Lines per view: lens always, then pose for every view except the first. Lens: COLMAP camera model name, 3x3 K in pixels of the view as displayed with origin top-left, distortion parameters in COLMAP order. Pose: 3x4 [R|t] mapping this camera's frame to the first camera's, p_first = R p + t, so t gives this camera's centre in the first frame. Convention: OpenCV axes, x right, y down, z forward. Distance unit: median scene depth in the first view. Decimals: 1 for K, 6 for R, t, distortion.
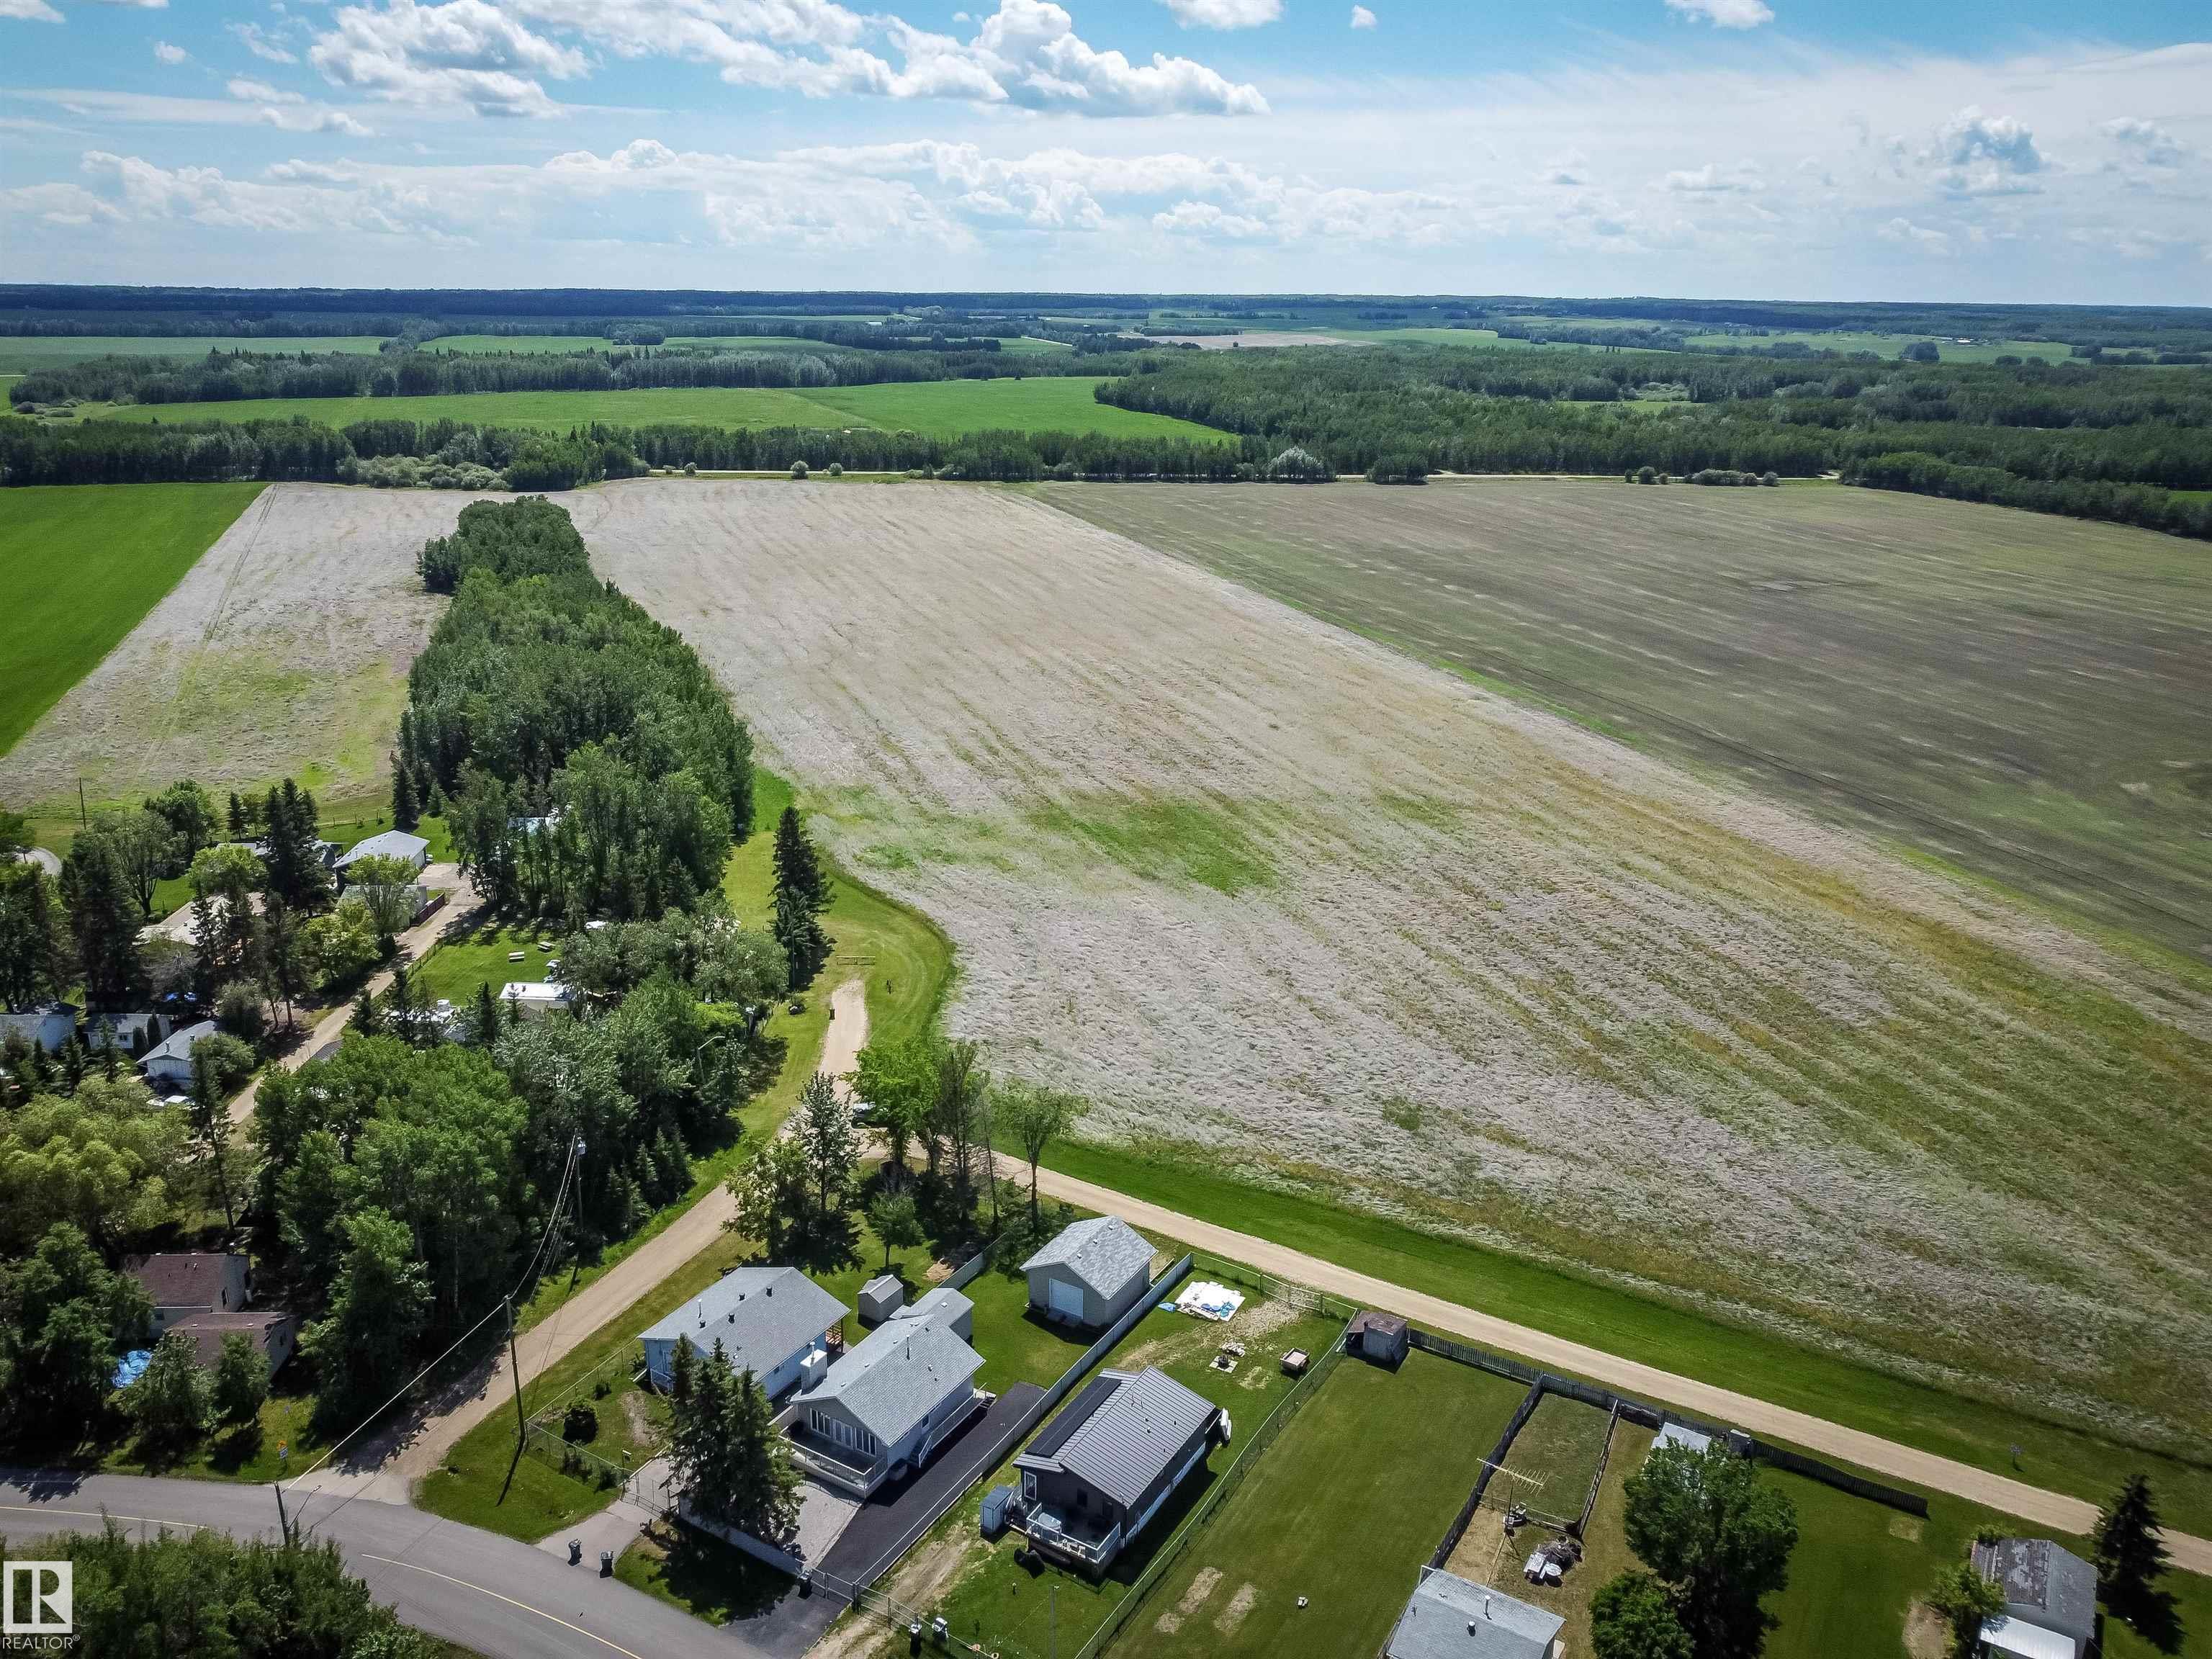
lens RADIAL K [[1673.8, 0, 1103.6], [0, 1673.8, 803.4], [0, 0, 1]] dist [0.004681, -0.005249]
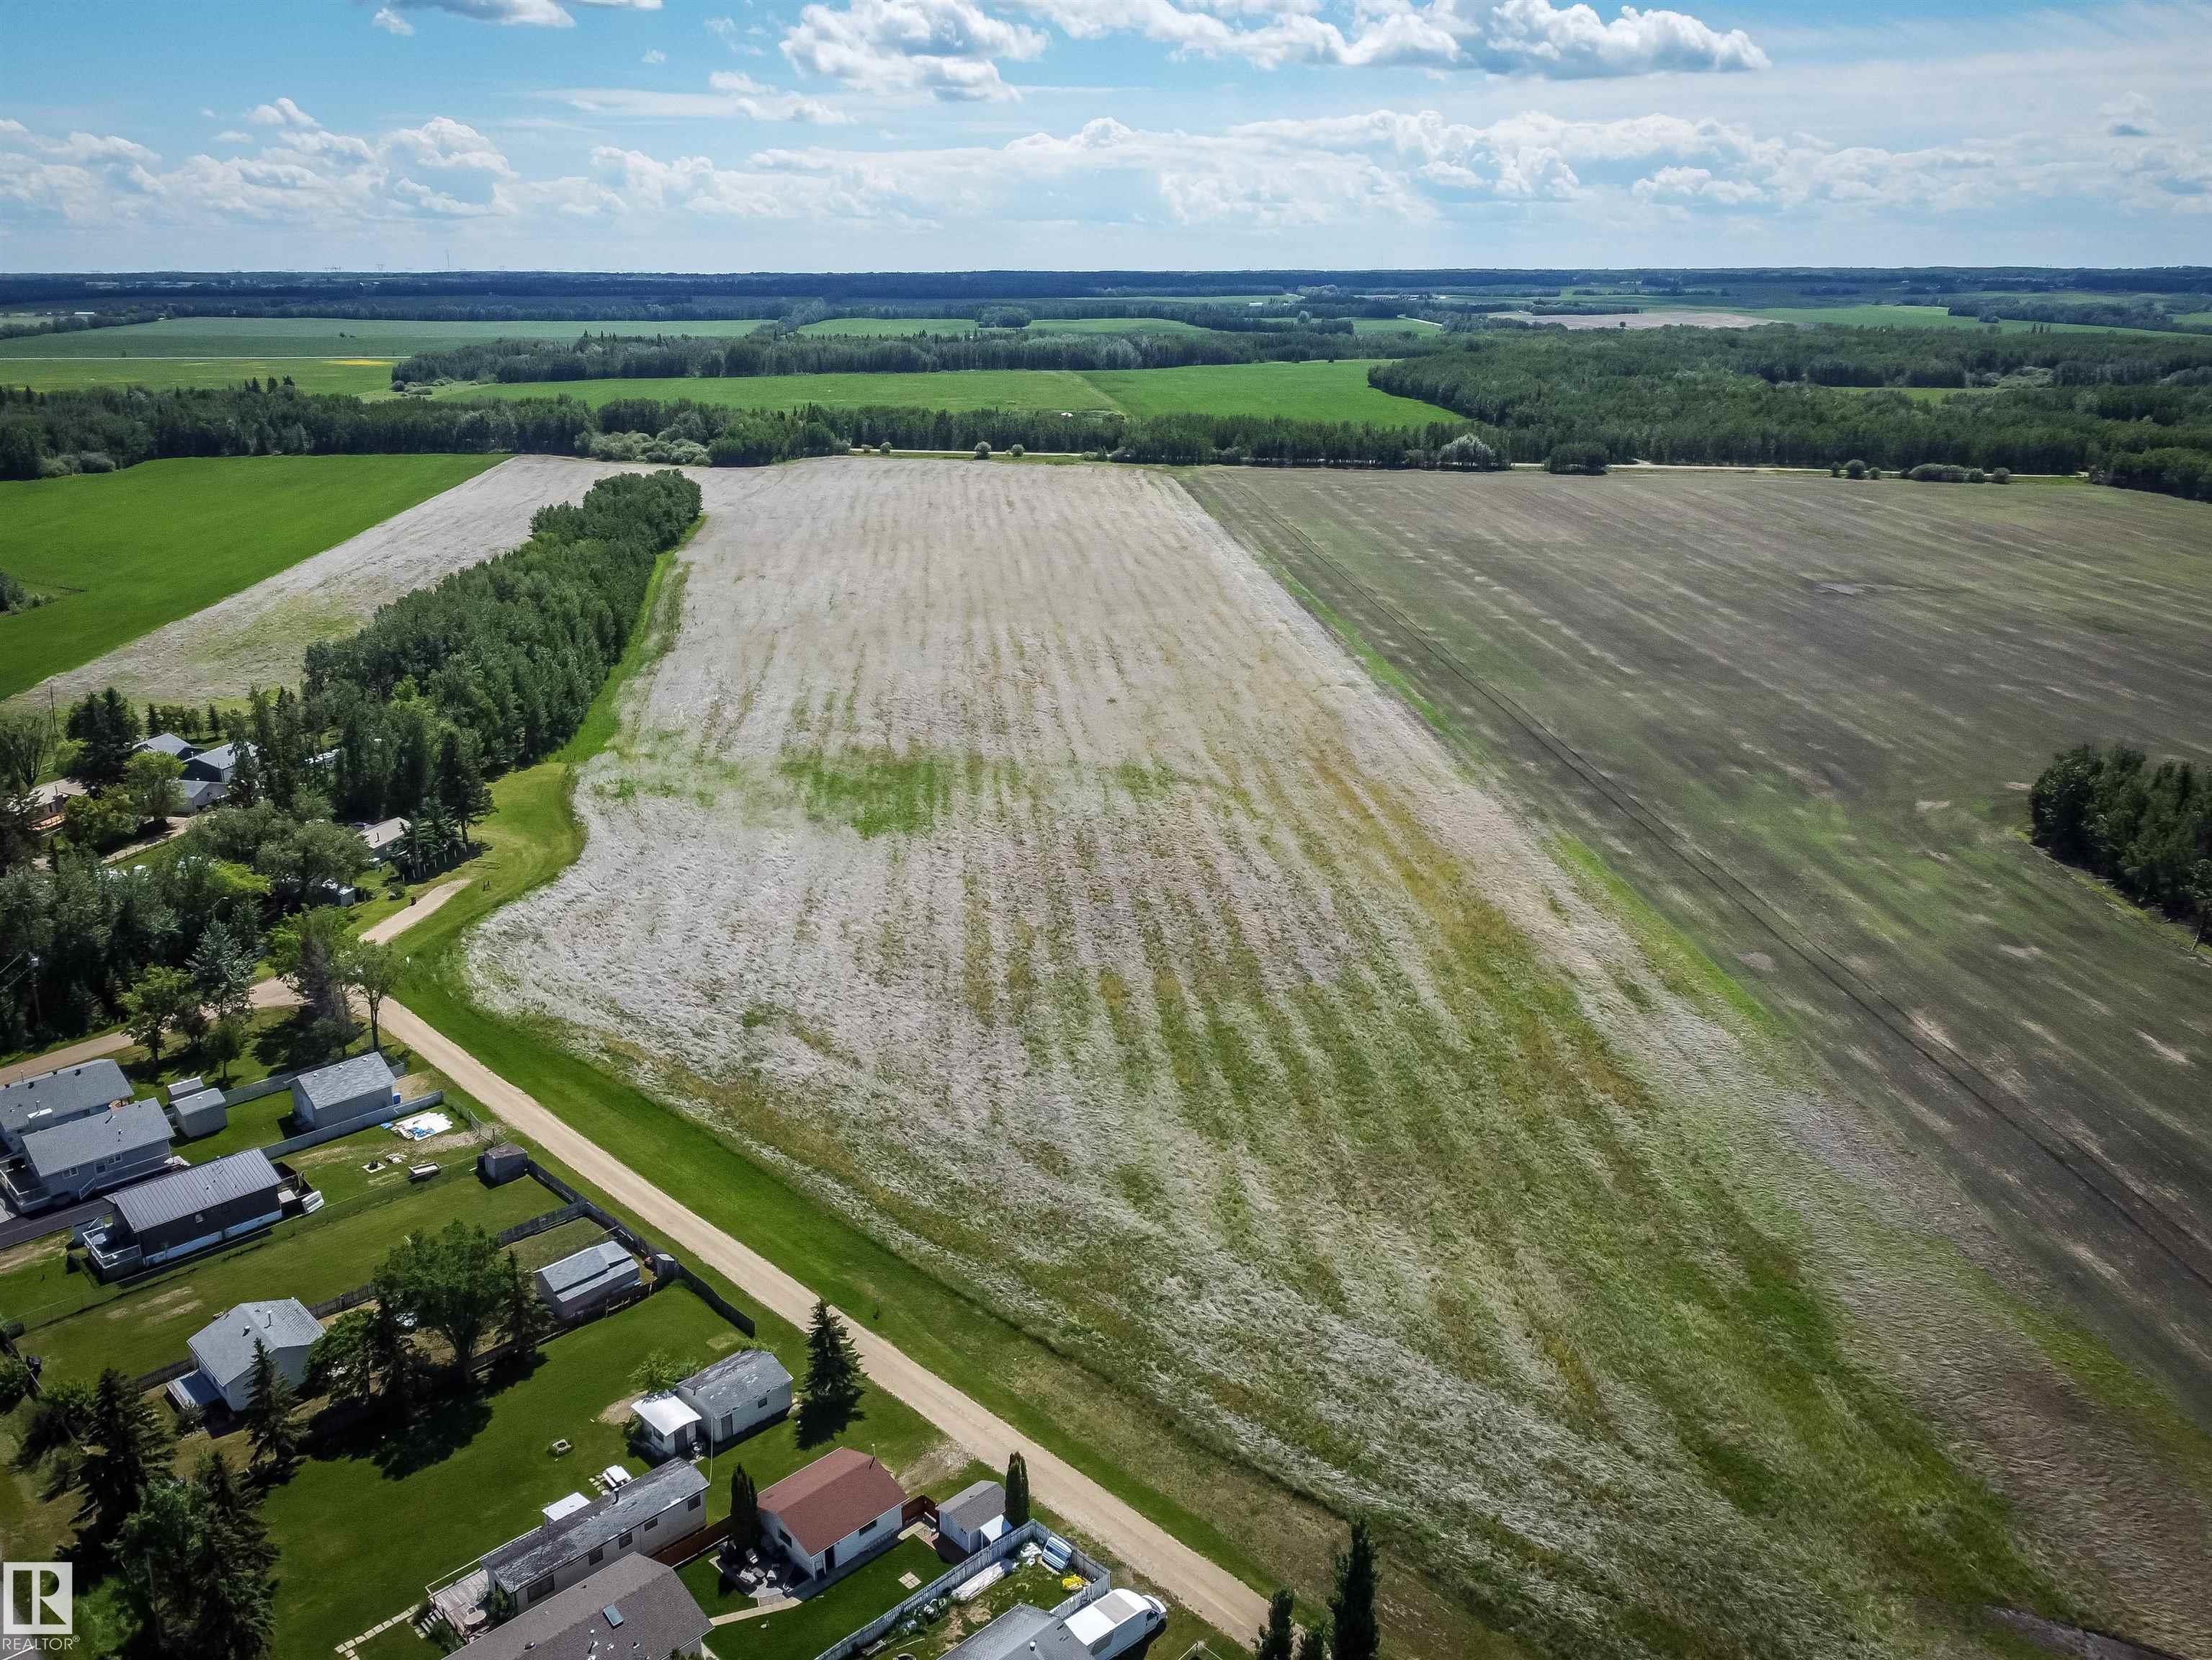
lens RADIAL K [[1729.2, 0, 1106.0], [0, 1729.2, 830.0], [0, 0, 1]] dist [0.009502, -0.014084]
pose [[0.968199, 0.066922, -0.241064, 0.165974], [-0.062902, 0.997723, 0.024340, 0.003911], [0.242144, -0.008403, 0.970204, -0.020391]]
